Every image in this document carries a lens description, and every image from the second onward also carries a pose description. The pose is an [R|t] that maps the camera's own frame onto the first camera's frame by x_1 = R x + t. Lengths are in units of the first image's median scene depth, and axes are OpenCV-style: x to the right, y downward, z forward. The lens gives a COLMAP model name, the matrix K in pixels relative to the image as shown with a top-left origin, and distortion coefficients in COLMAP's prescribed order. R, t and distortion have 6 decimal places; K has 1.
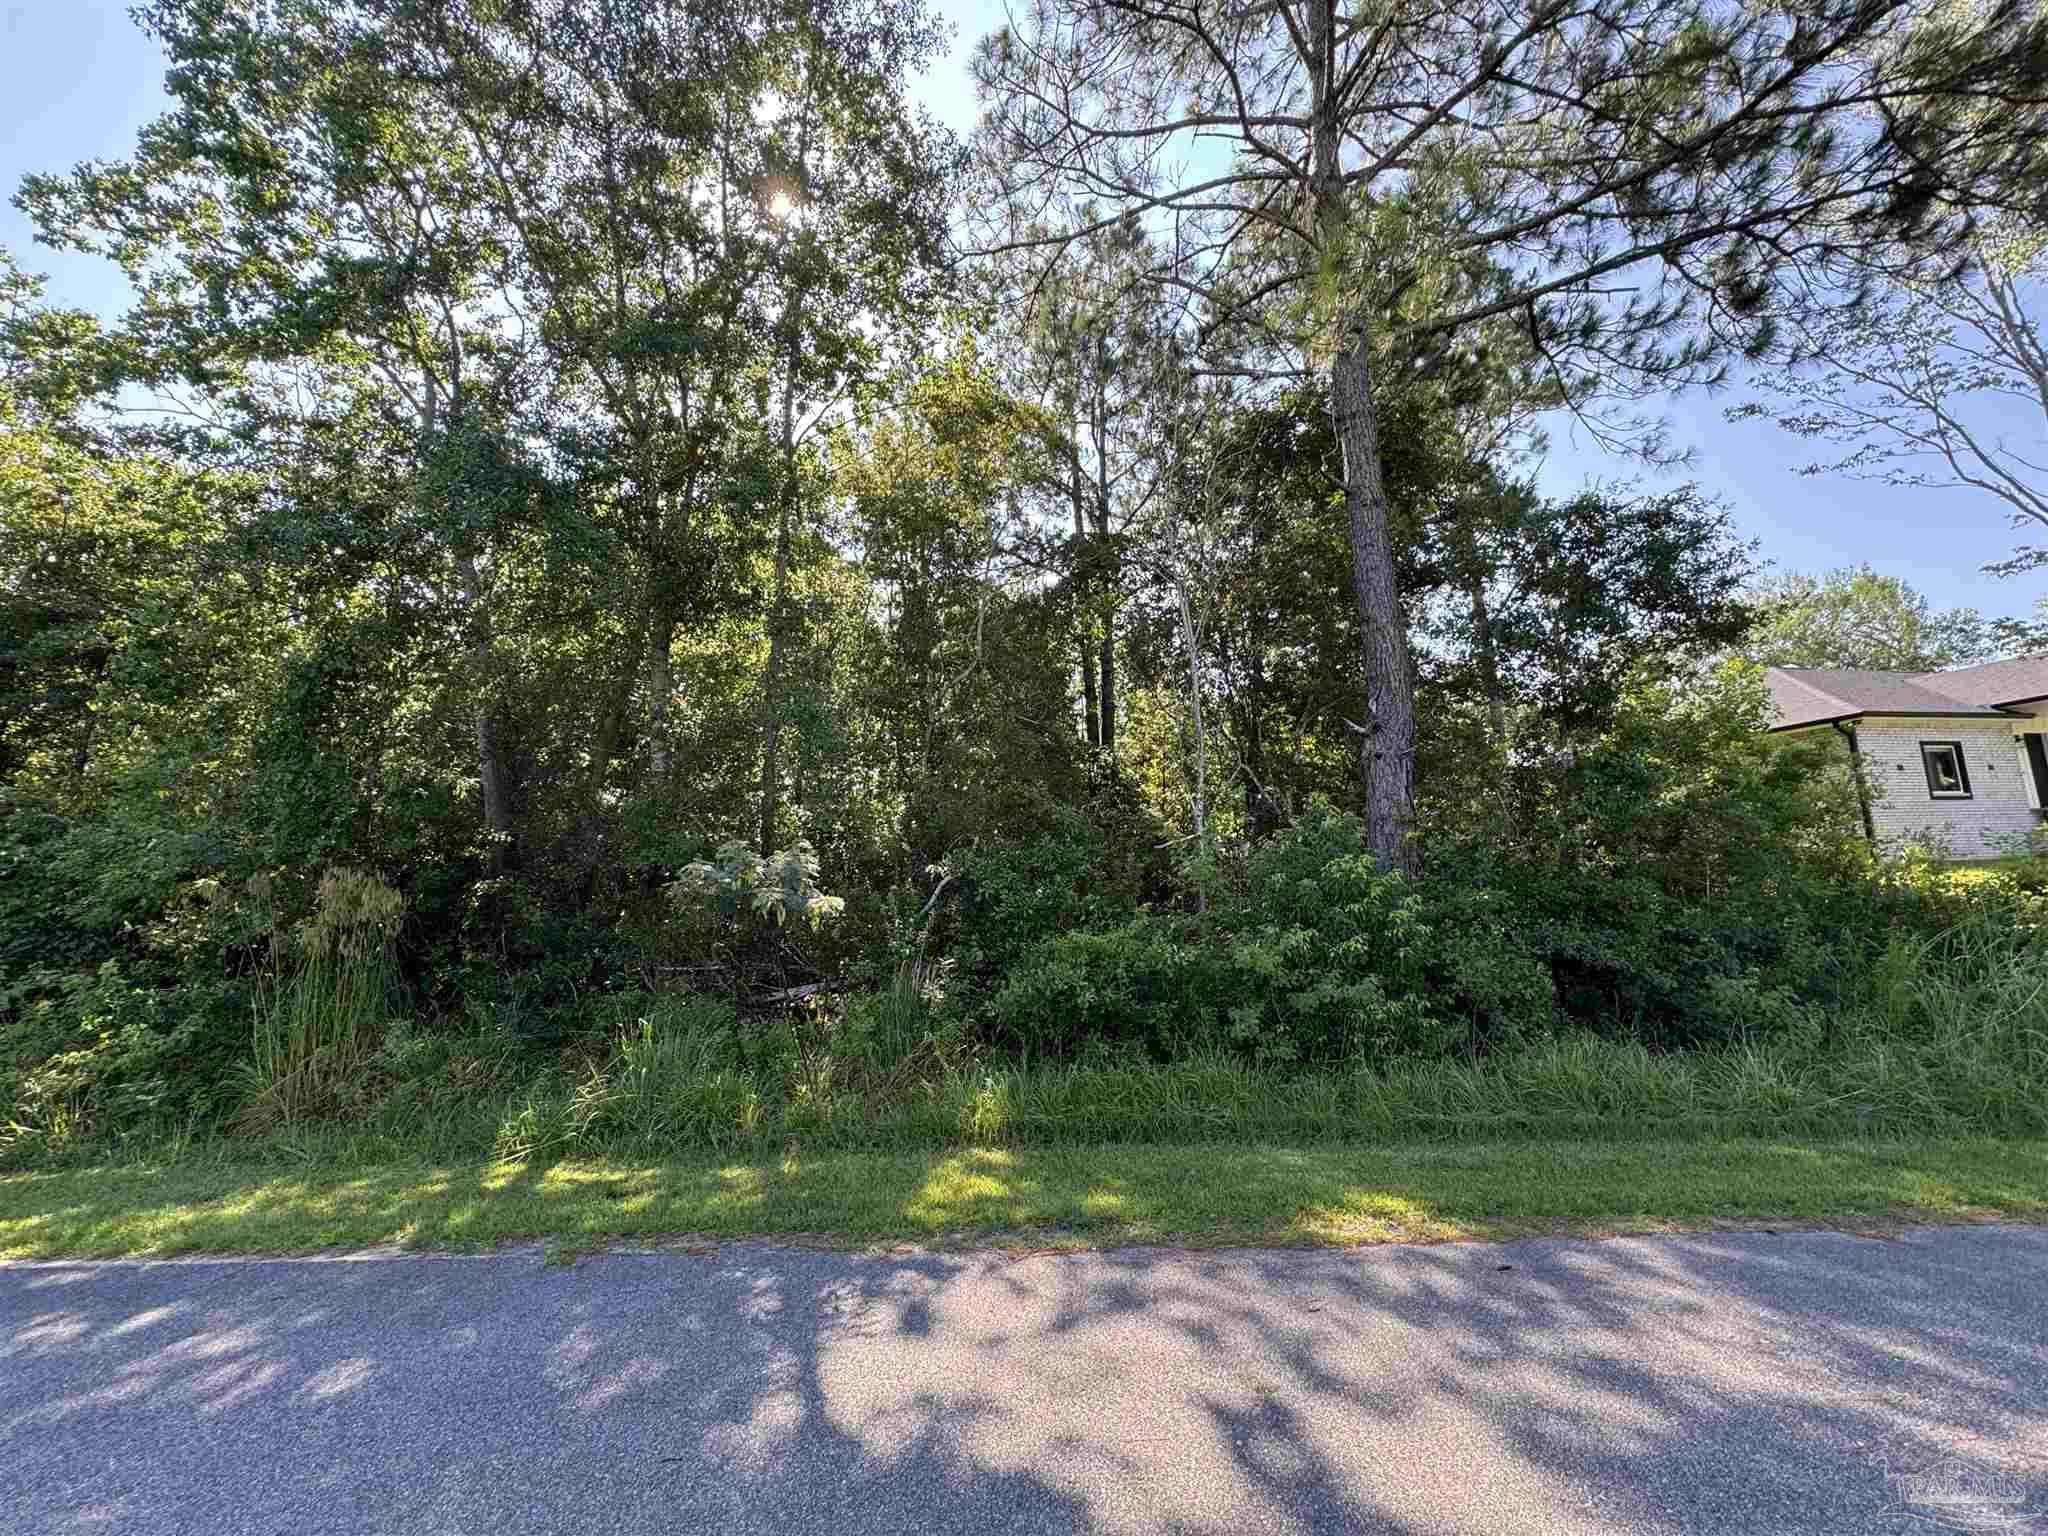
lens RADIAL K [[814.3, 0, 1024.0], [0, 814.3, 768.0], [0, 0, 1]] dist [-0.001647, -0.000276]
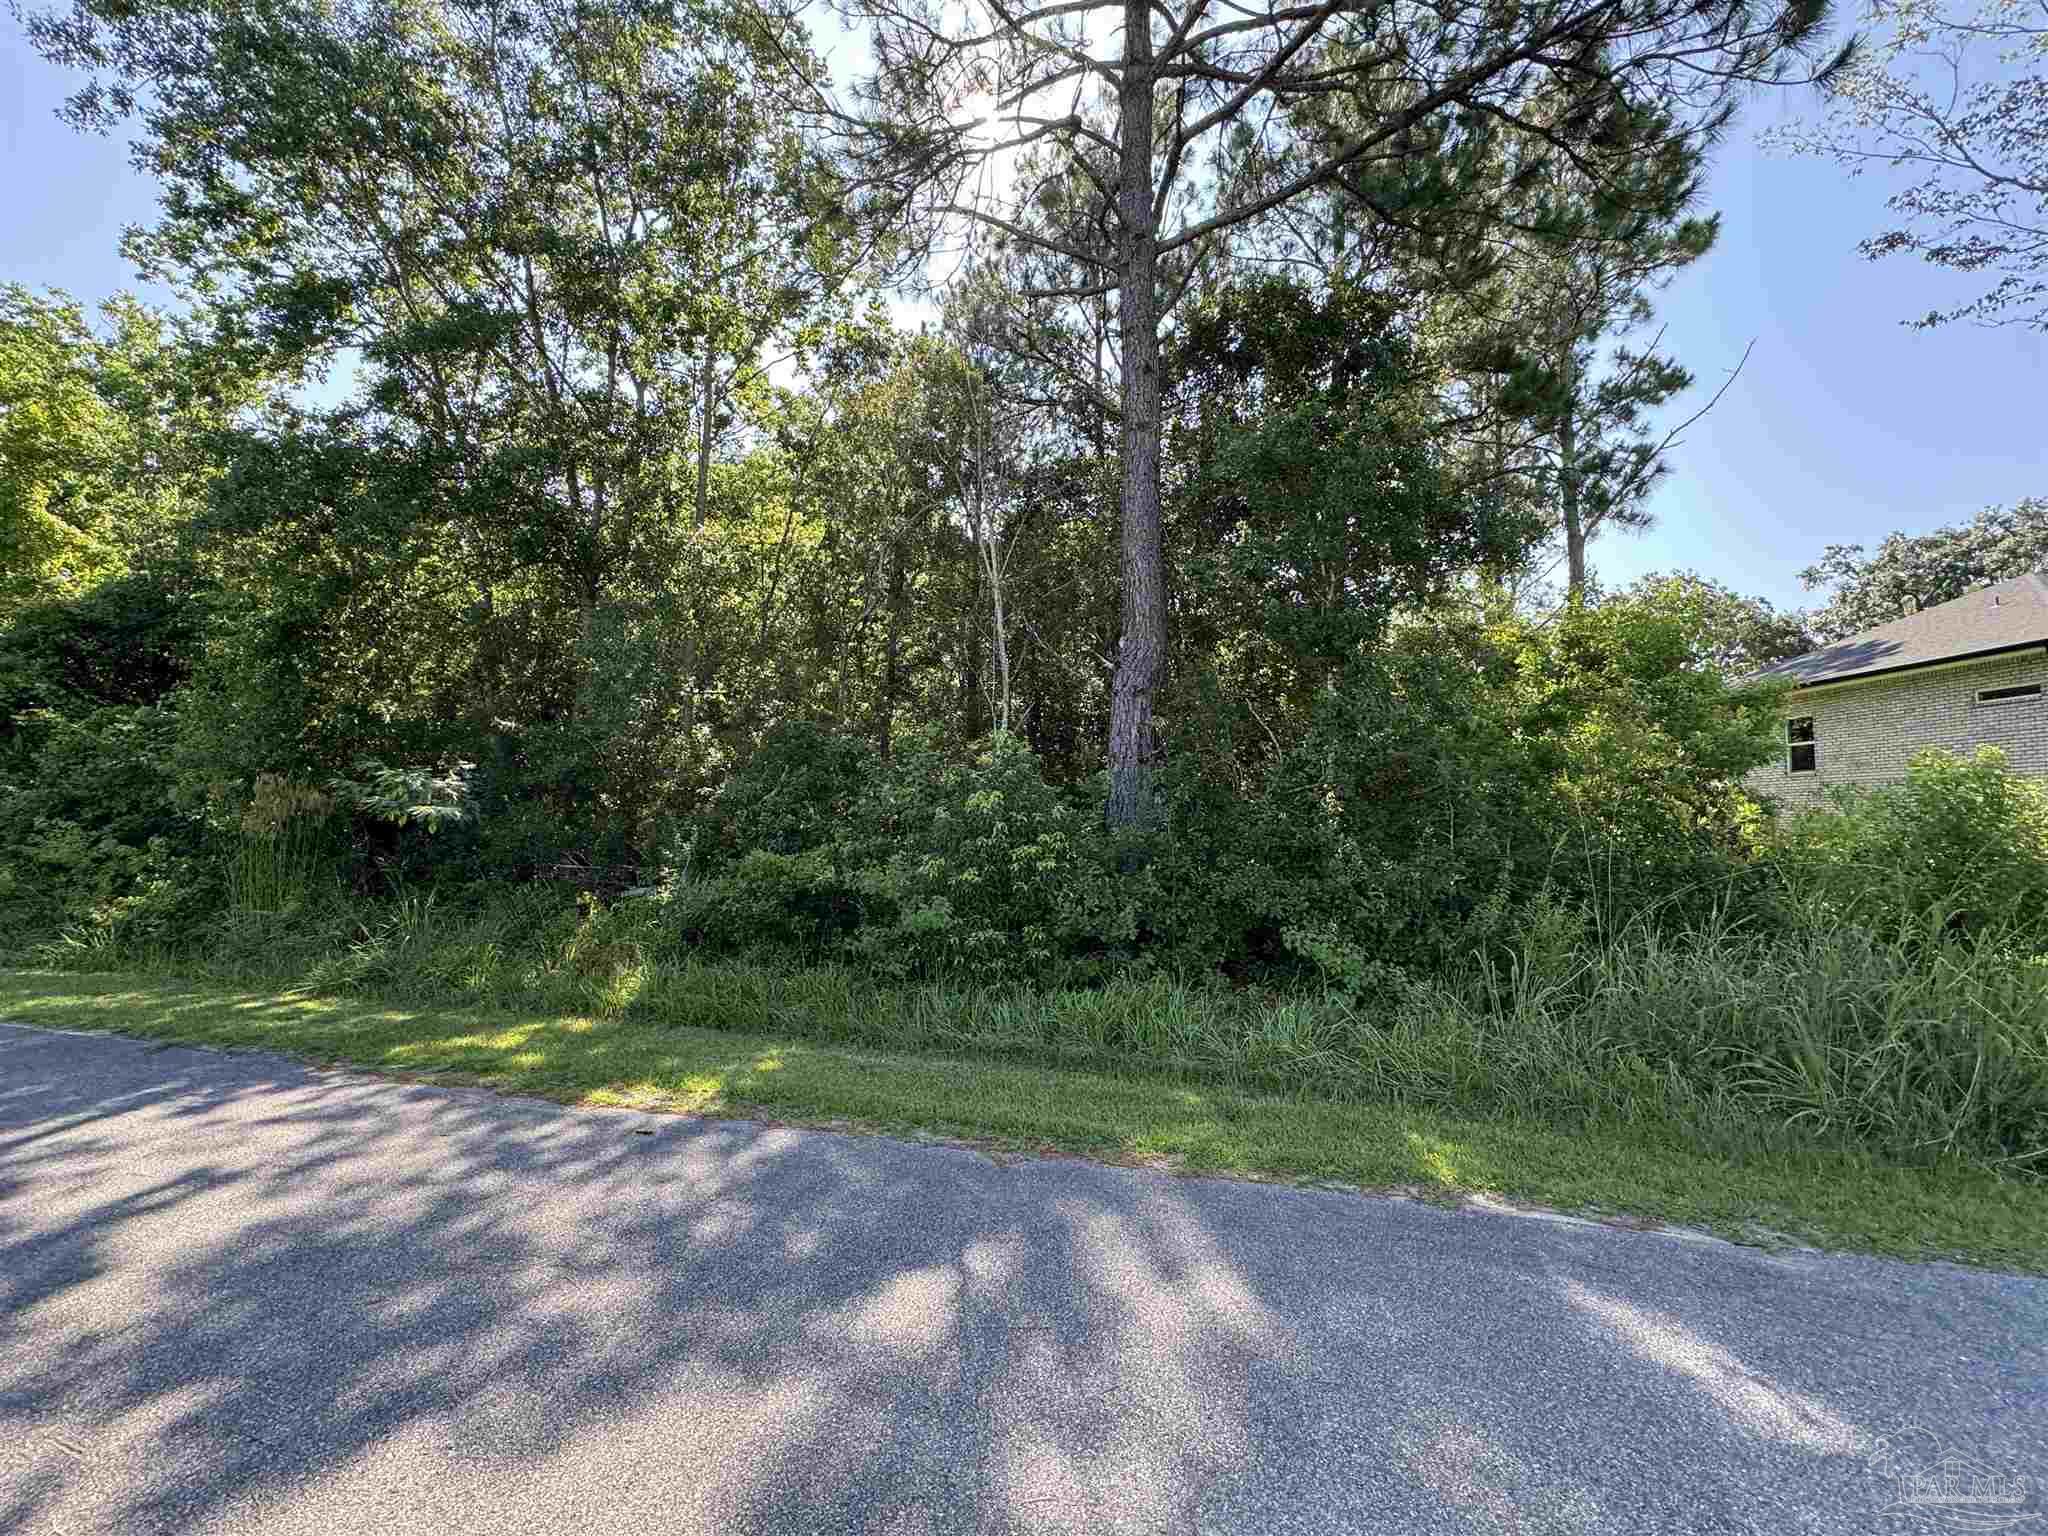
lens RADIAL K [[812.0, 0, 1032.6], [0, 812.0, 767.8], [0, 0, 1]] dist [-0.001998, 0.000342]
pose [[0.969610, 0.026873, -0.243175, 0.809788], [-0.004946, 0.995899, 0.090336, -0.017265], [0.244605, -0.086389, 0.965767, 0.025671]]
